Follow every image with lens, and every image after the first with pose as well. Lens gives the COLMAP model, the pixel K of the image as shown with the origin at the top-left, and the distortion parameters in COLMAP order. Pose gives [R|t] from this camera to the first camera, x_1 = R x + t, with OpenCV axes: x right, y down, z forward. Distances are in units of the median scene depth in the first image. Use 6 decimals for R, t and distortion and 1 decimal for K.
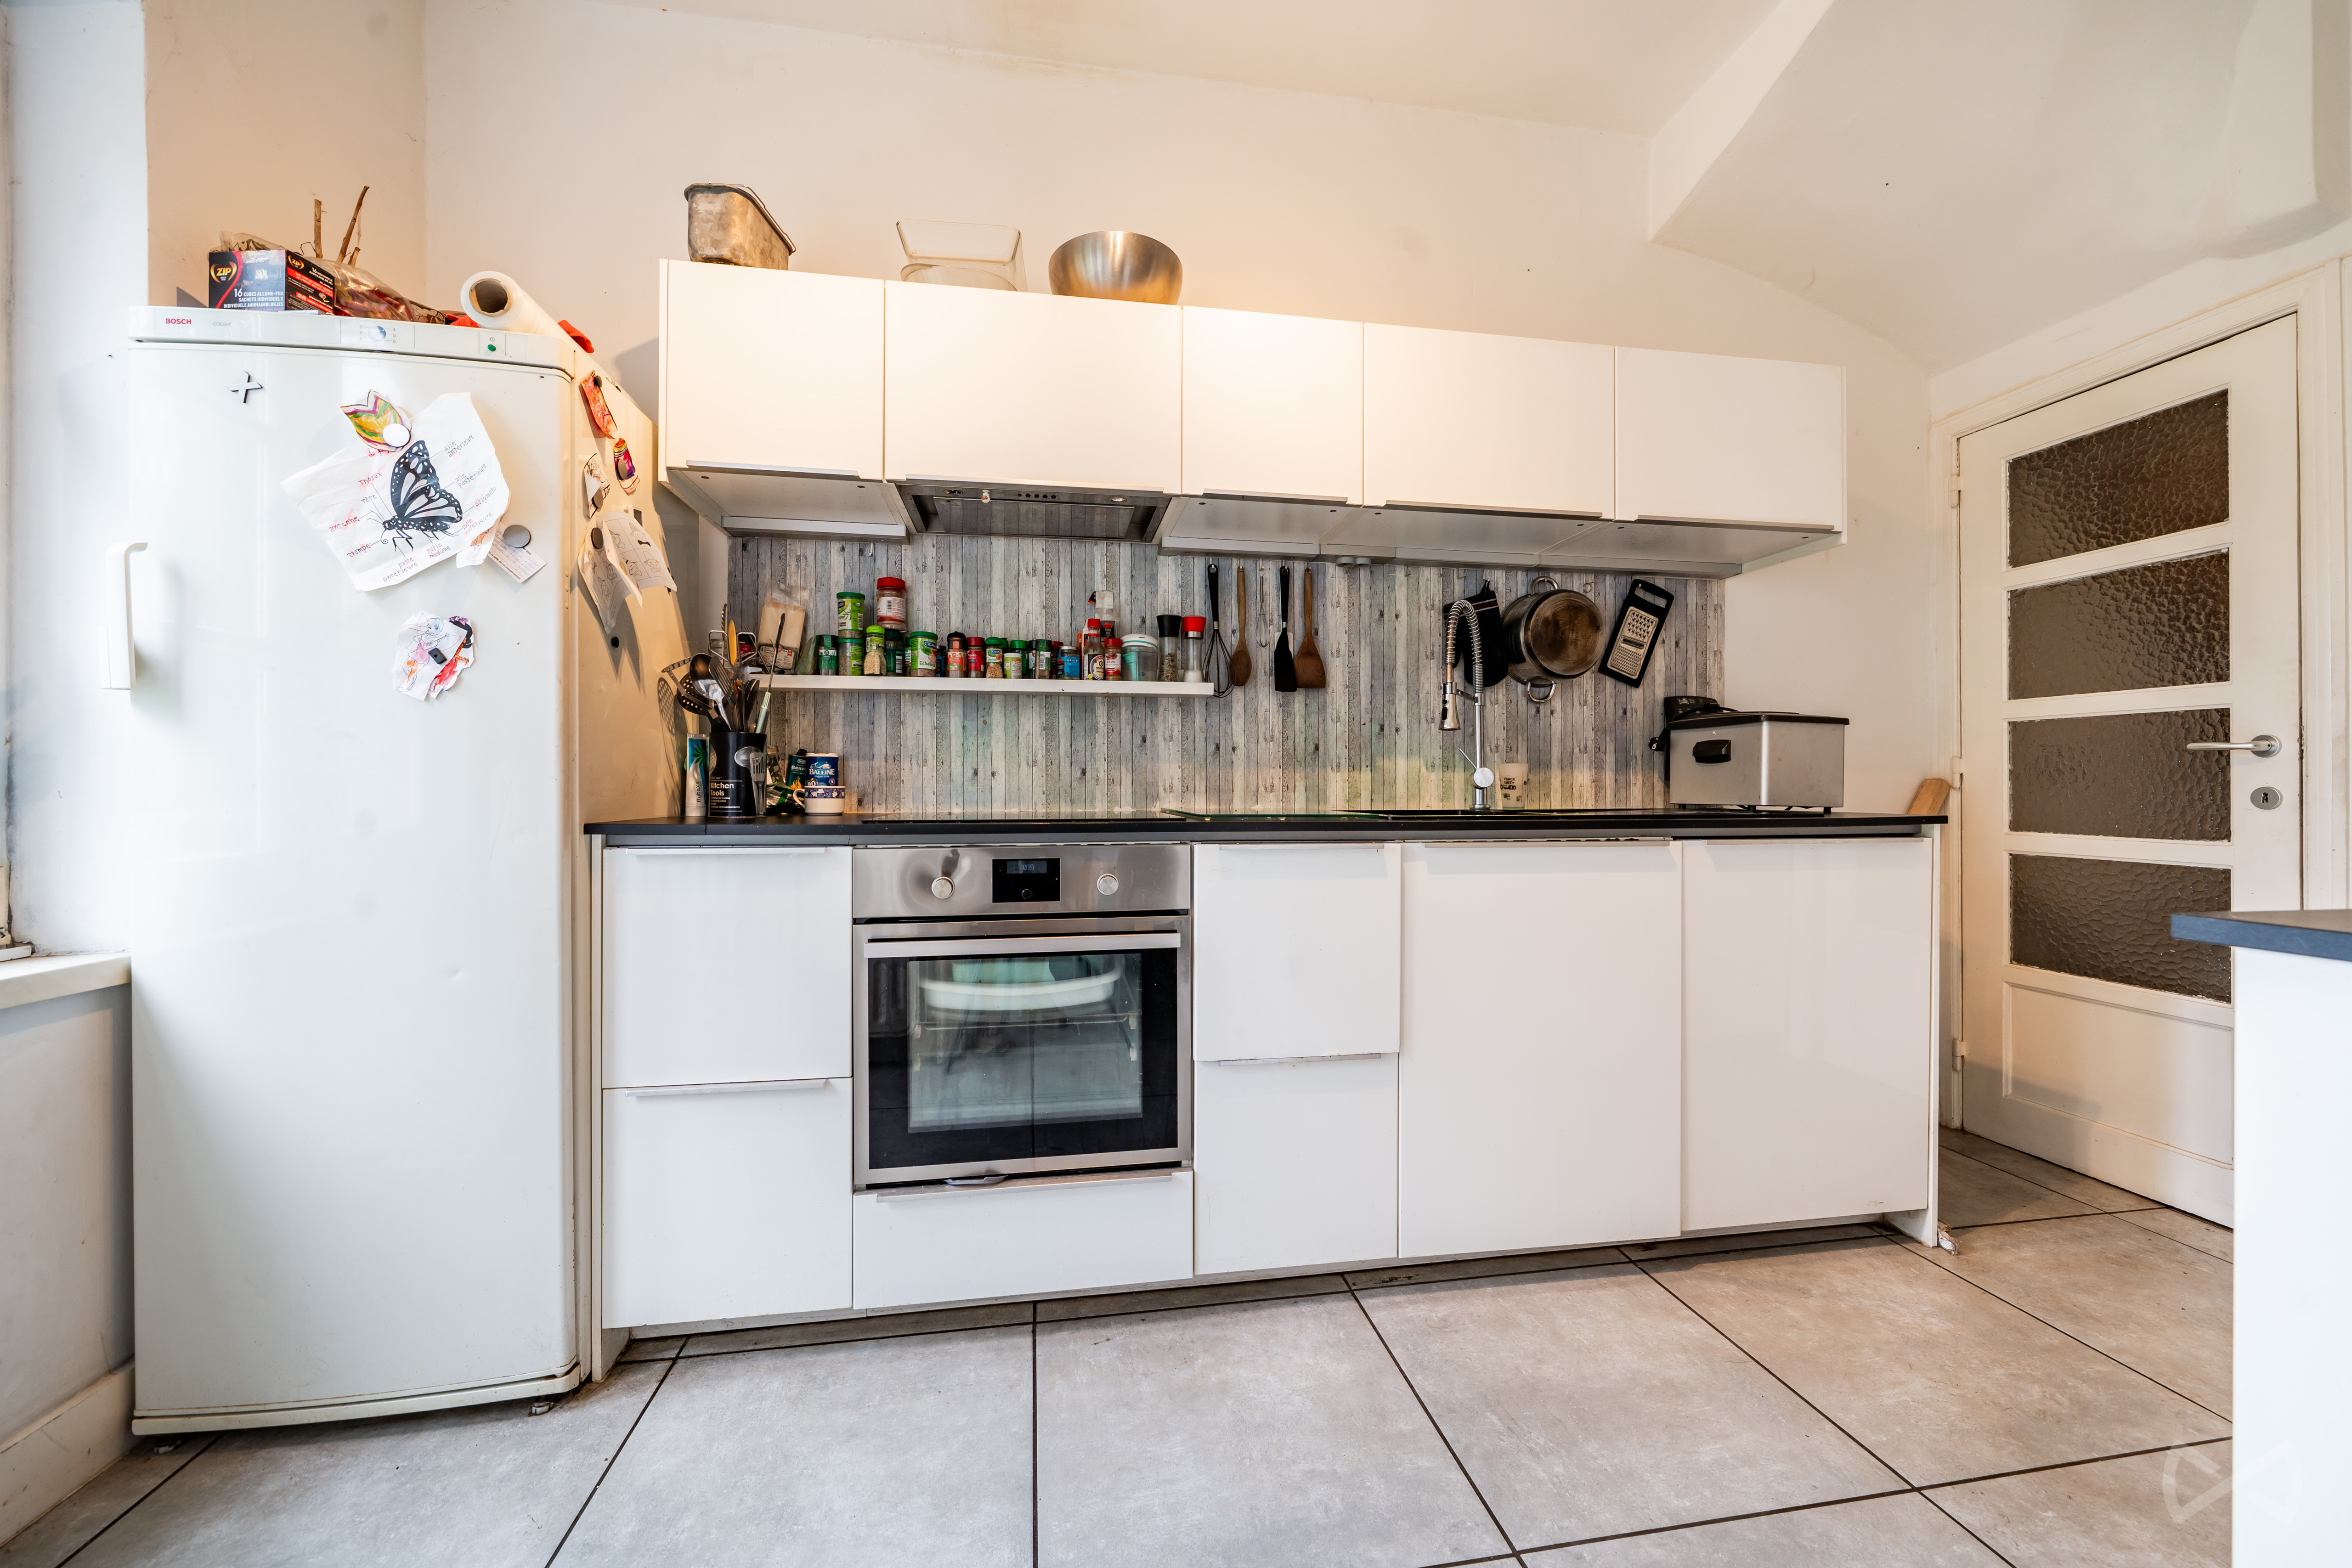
lens RADIAL K [[902.7, 0, 1189.1], [0, 902.7, 784.6], [0, 0, 1]] dist [-0.002531, -0.000329]
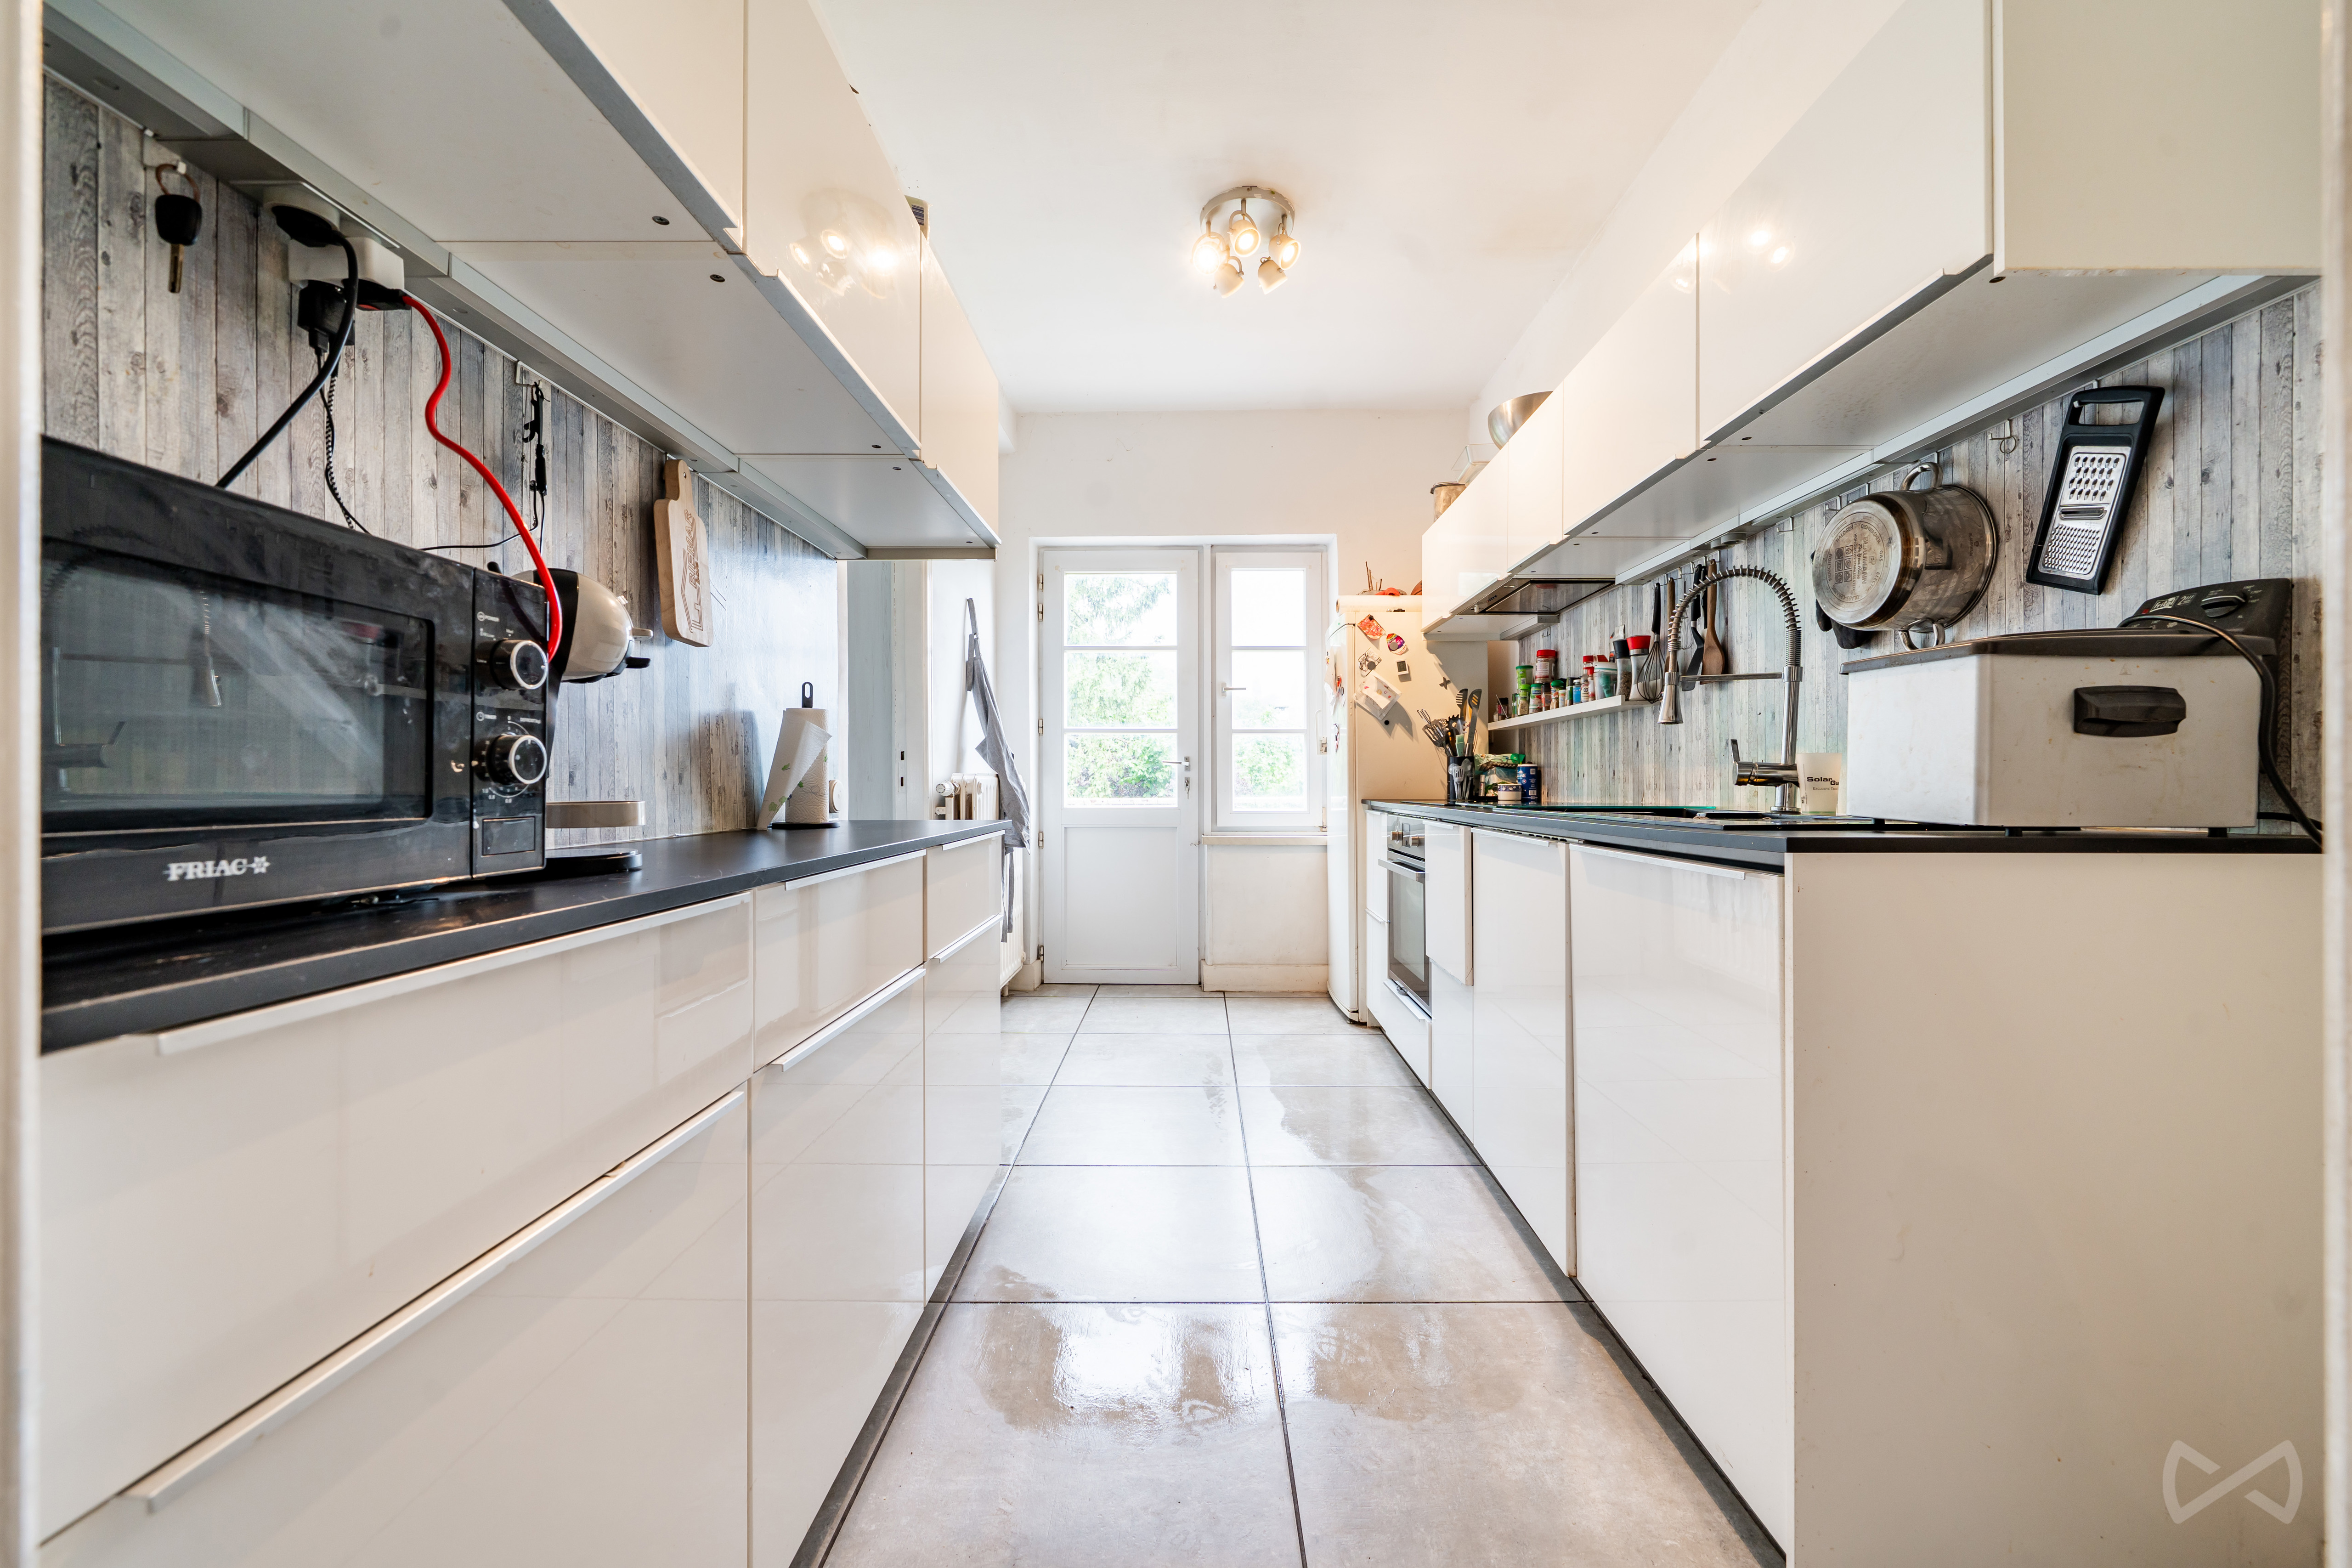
lens RADIAL K [[902.8, 0, 1185.9], [0, 902.8, 791.8], [0, 0, 1]] dist [-0.002531, -0.000329]
pose [[-0.183411, 0.007848, -0.983005, 1.114889], [0.000748, 0.999969, 0.007844, 0.002308], [0.983036, 0.000703, -0.183411, 0.582033]]
